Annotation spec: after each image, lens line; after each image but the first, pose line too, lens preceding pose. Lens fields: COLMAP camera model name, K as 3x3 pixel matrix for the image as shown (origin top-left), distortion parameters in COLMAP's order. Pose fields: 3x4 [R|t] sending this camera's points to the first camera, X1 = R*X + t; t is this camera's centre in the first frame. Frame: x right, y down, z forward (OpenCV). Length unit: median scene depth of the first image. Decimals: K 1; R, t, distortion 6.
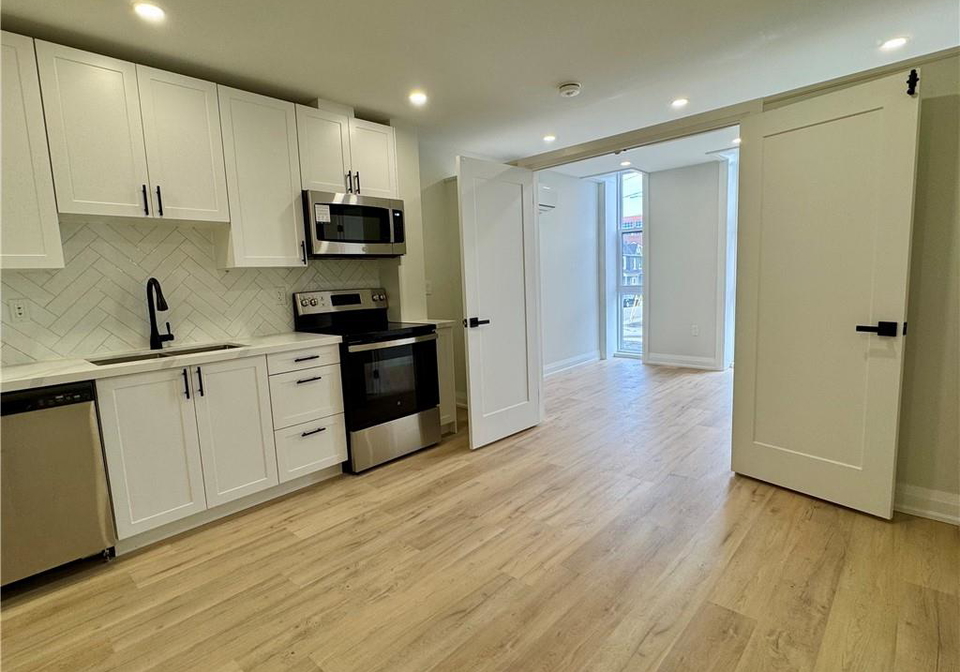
lens RADIAL K [[485.9, 0, 515.8], [0, 485.9, 332.0], [0, 0, 1]] dist [0.001689, -0.001189]
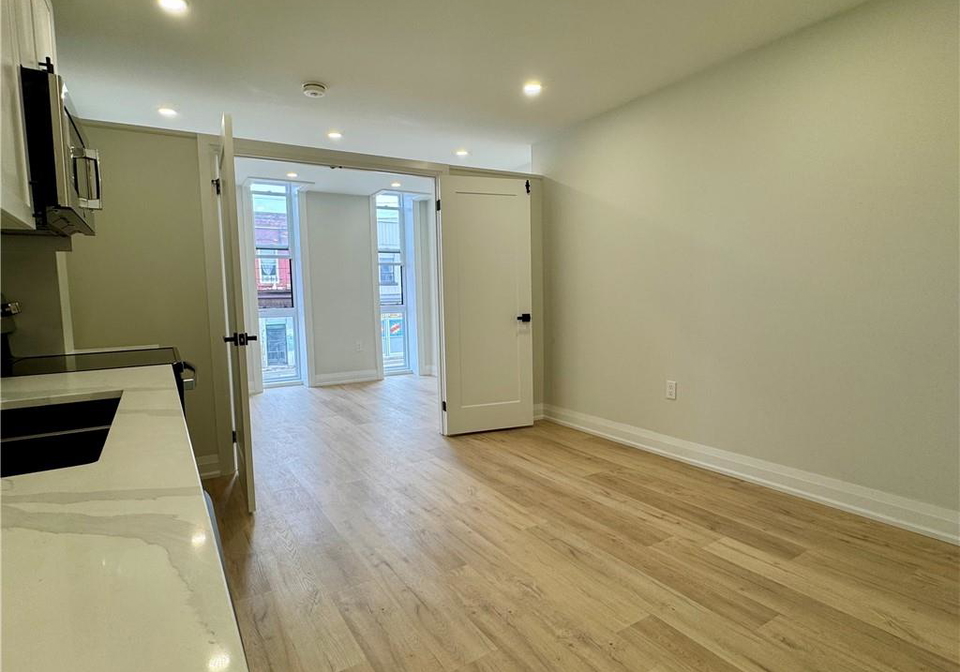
lens RADIAL K [[485.9, 0, 478.5], [0, 485.9, 332.2], [0, 0, 1]] dist [0.001689, -0.001189]
pose [[0.299353, -0.041601, 0.953235, -0.946571], [0.124659, 0.992191, 0.004153, 0.016530], [-0.945964, 0.117586, 0.302201, 0.596202]]
